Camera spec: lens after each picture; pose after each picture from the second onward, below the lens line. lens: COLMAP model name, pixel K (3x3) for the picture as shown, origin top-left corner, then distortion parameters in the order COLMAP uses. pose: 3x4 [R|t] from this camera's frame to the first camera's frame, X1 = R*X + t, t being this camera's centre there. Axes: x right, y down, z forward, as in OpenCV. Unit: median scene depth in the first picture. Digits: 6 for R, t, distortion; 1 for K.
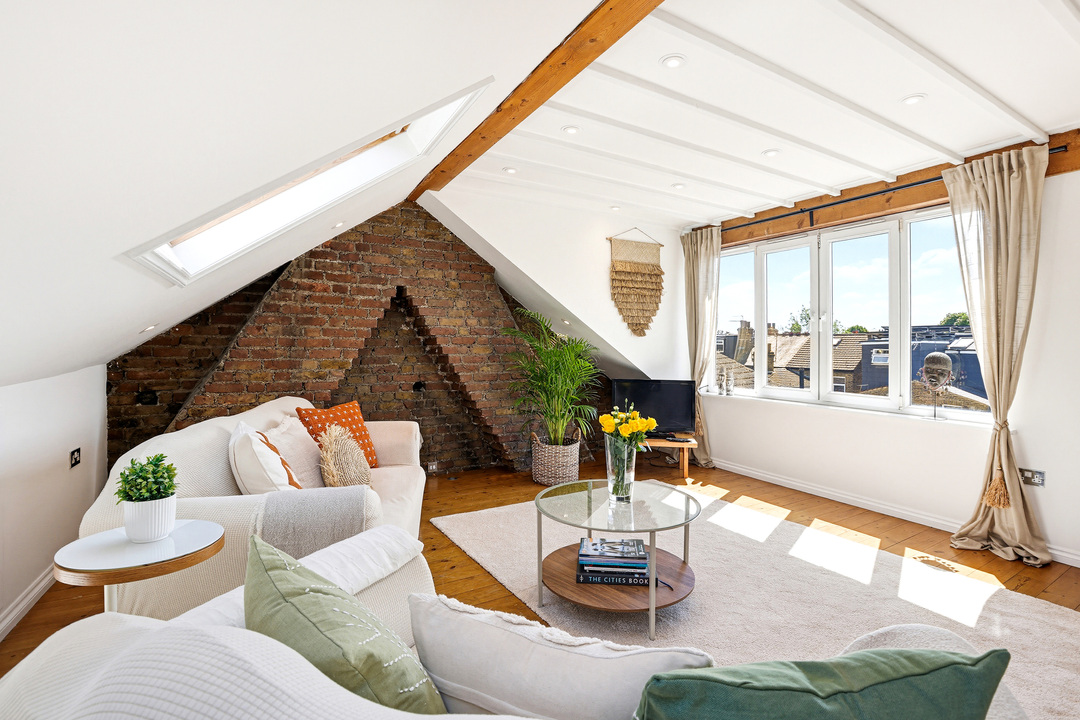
lens RADIAL K [[498.7, 0, 527.8], [0, 498.7, 346.5], [0, 0, 1]] dist [-0.045363, 0.026368]
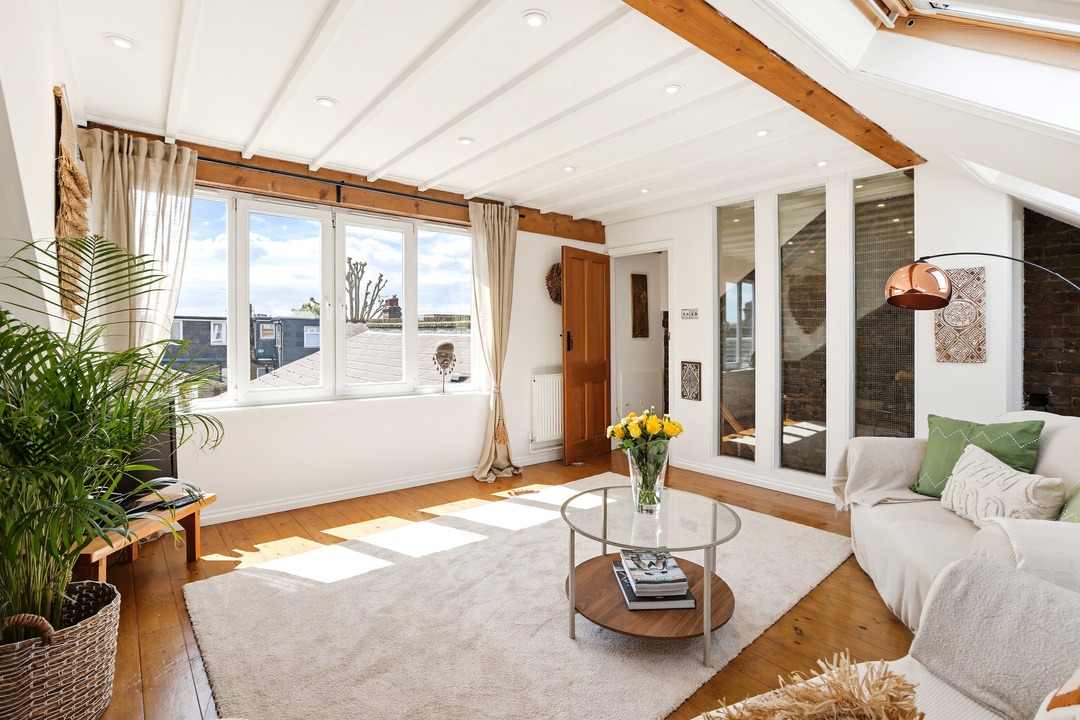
lens RADIAL K [[528.4, 0, 542.1], [0, 528.4, 319.7], [0, 0, 1]] dist [0.002116, 0.000202]
pose [[-0.189856, 0.022293, 0.981559, -0.428601], [-0.000606, 0.999739, -0.022824, -0.007153], [-0.981812, -0.004928, -0.189793, 0.800642]]
